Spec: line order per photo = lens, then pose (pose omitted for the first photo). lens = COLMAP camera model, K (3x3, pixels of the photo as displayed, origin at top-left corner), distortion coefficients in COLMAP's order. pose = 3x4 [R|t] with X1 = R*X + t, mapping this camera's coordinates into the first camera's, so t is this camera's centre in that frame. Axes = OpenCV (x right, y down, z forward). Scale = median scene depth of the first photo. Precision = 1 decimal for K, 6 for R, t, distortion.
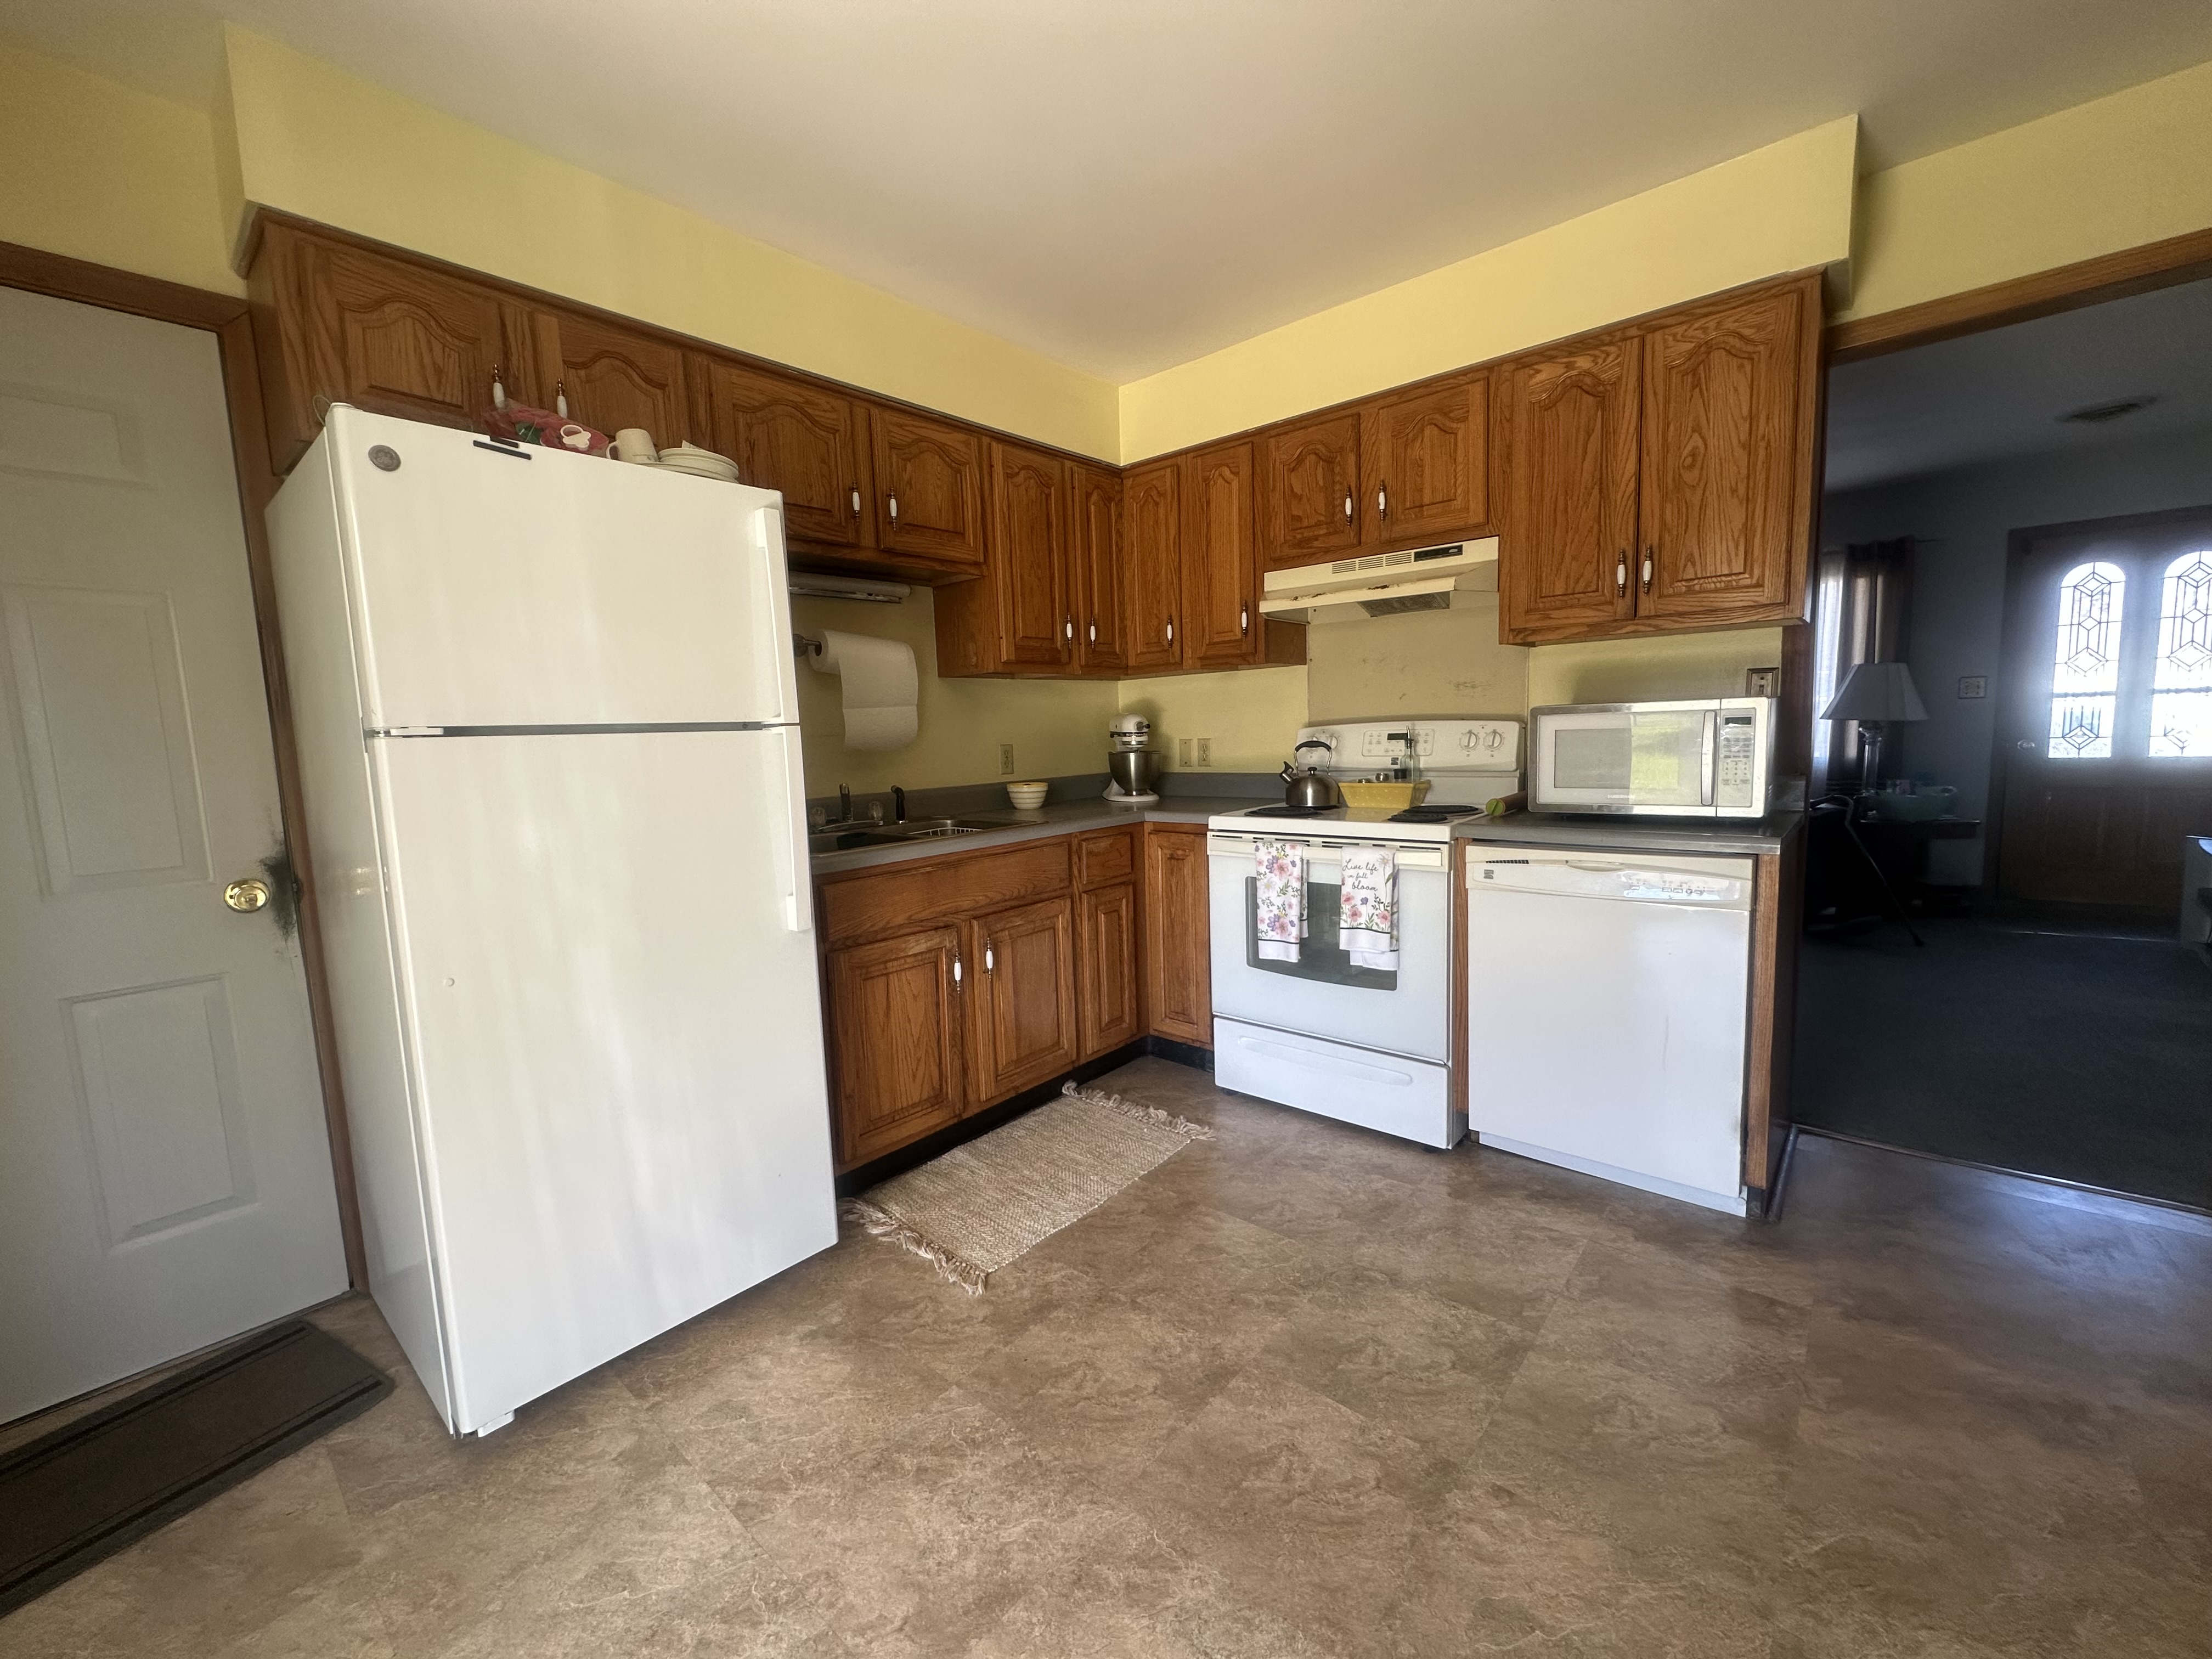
lens RADIAL K [[883.8, 0, 1108.1], [0, 883.8, 825.8], [0, 0, 1]] dist [-0.001034, 0.000006]
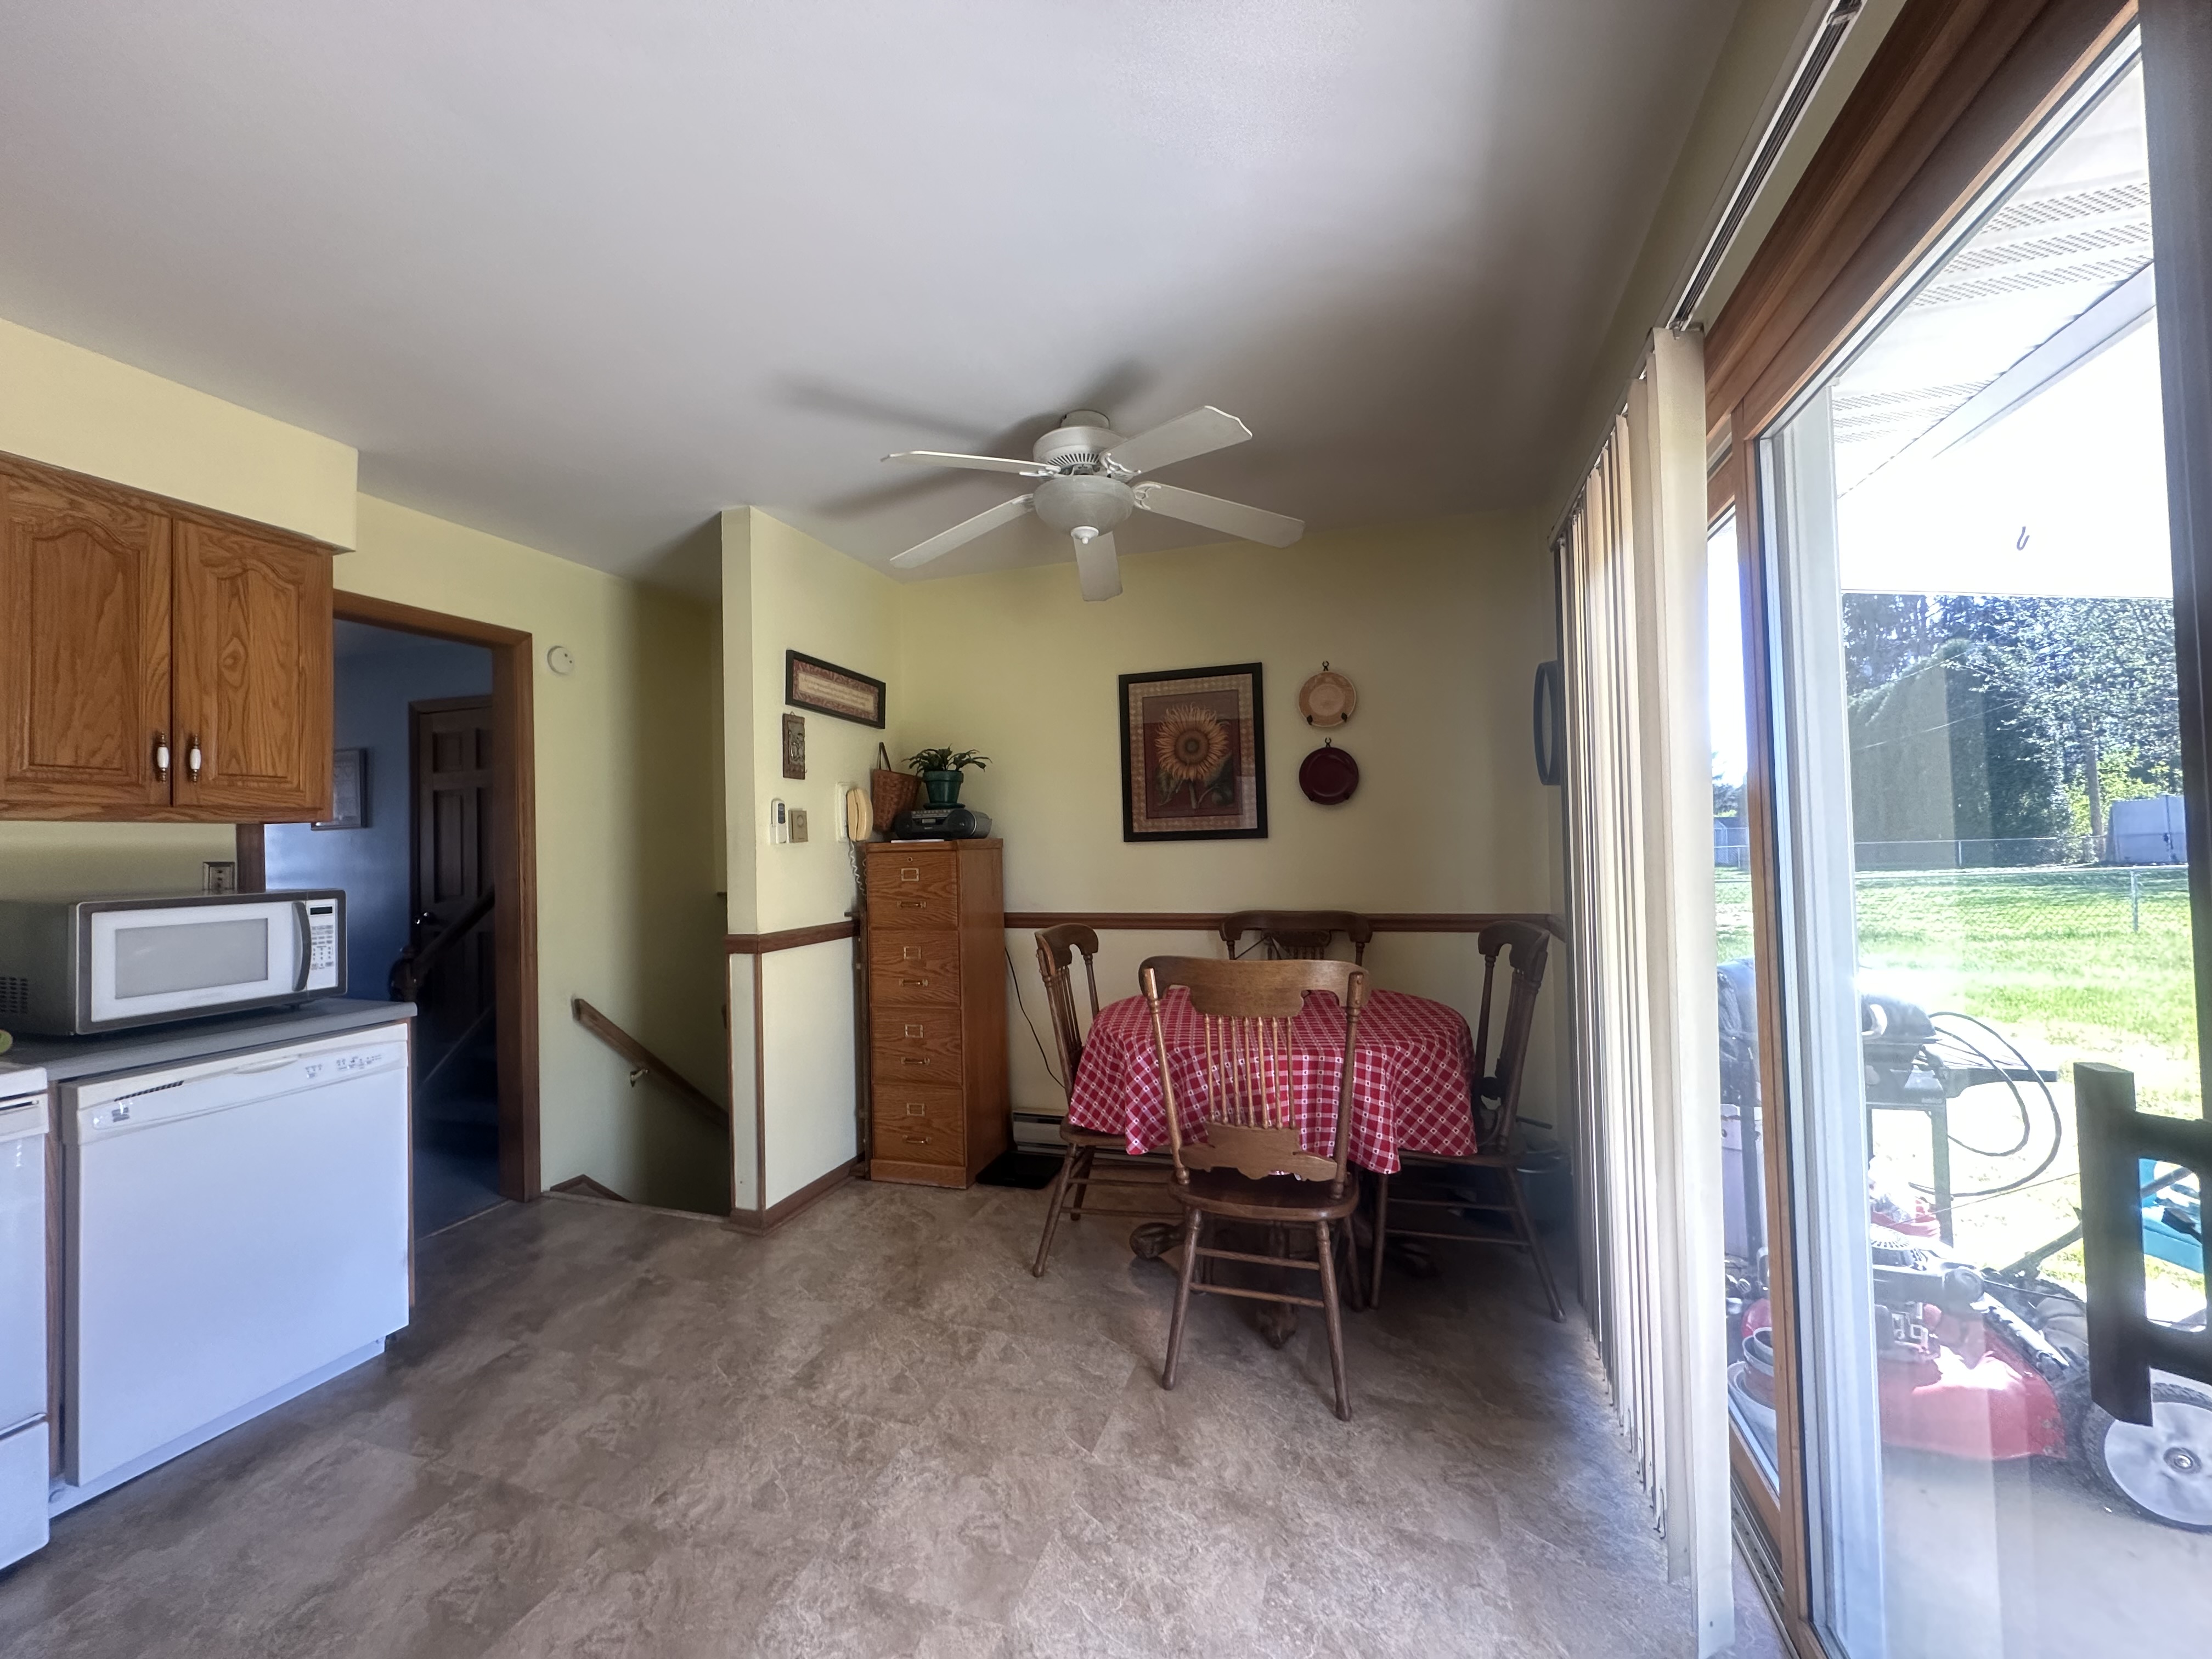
lens RADIAL K [[883.8, 0, 1106.2], [0, 883.8, 826.6], [0, 0, 1]] dist [-0.001034, 0.000006]
pose [[-0.391213, 0.067712, 0.917806, -0.665320], [0.142706, 0.989690, -0.012187, -0.066002], [-0.909168, 0.126208, -0.396843, 0.504815]]
